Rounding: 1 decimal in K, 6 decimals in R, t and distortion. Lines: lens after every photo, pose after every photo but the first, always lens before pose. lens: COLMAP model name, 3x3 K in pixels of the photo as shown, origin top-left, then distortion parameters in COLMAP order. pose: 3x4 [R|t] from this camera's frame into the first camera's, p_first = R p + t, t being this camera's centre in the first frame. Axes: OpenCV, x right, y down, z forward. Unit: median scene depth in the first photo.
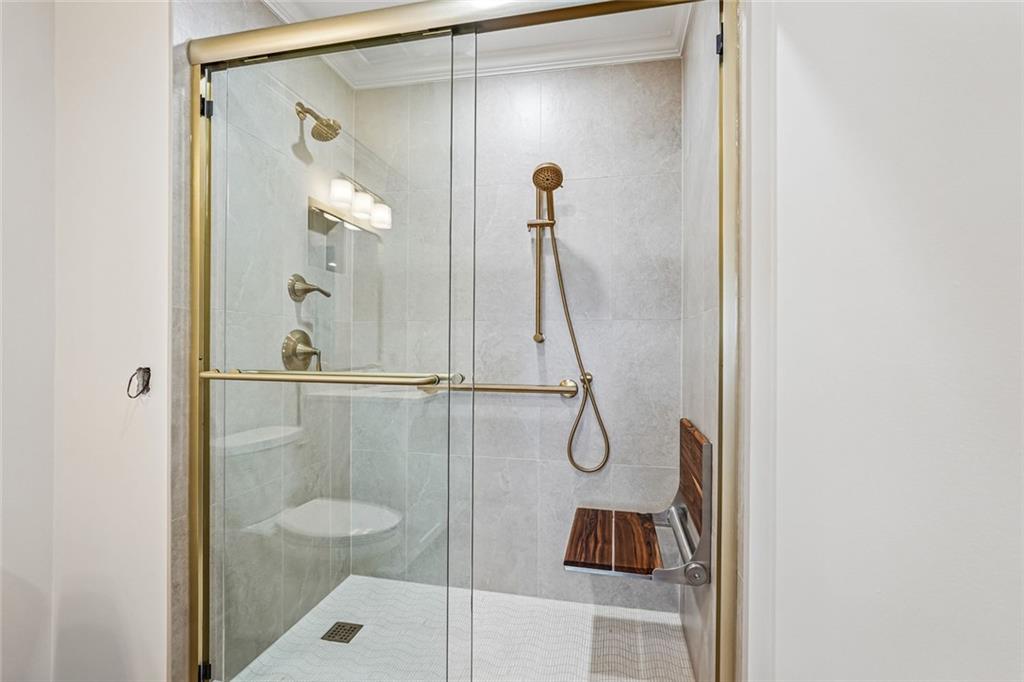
lens RADIAL K [[464.9, 0, 512.6], [0, 464.9, 344.1], [0, 0, 1]] dist [-0.013956, 0.007069]
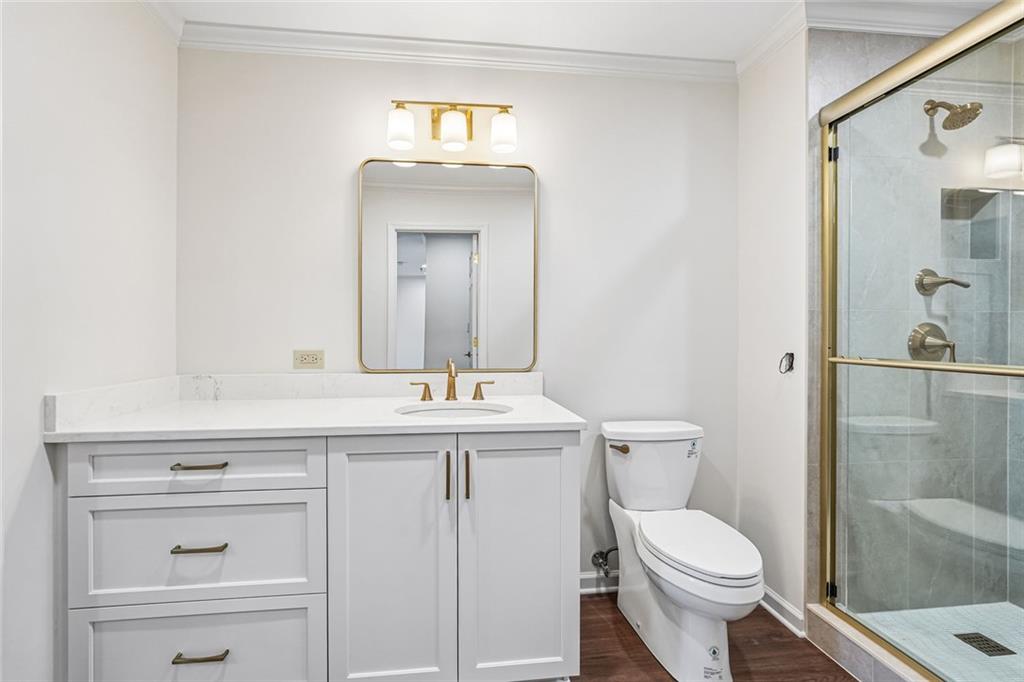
lens RADIAL K [[464.9, 0, 502.8], [0, 464.9, 341.5], [0, 0, 1]] dist [-0.013956, 0.007069]
pose [[0.338694, -0.000590, -0.940896, 0.183389], [-0.001216, 0.999999, -0.001064, 0.012961], [0.940896, 0.001505, 0.338693, -0.235728]]
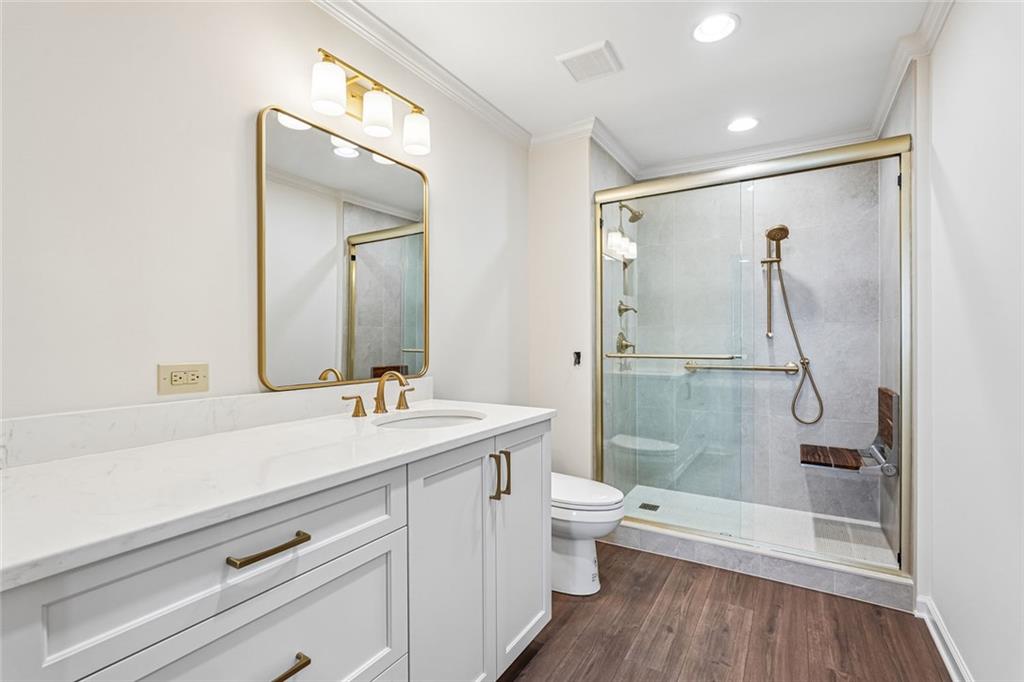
lens RADIAL K [[464.9, 0, 526.3], [0, 464.9, 343.7], [0, 0, 1]] dist [-0.013956, 0.007069]
pose [[0.950776, -0.008274, -0.309767, -0.260562], [0.009371, 0.999954, 0.002053, 0.004830], [0.309736, -0.004854, 0.950810, -0.782546]]
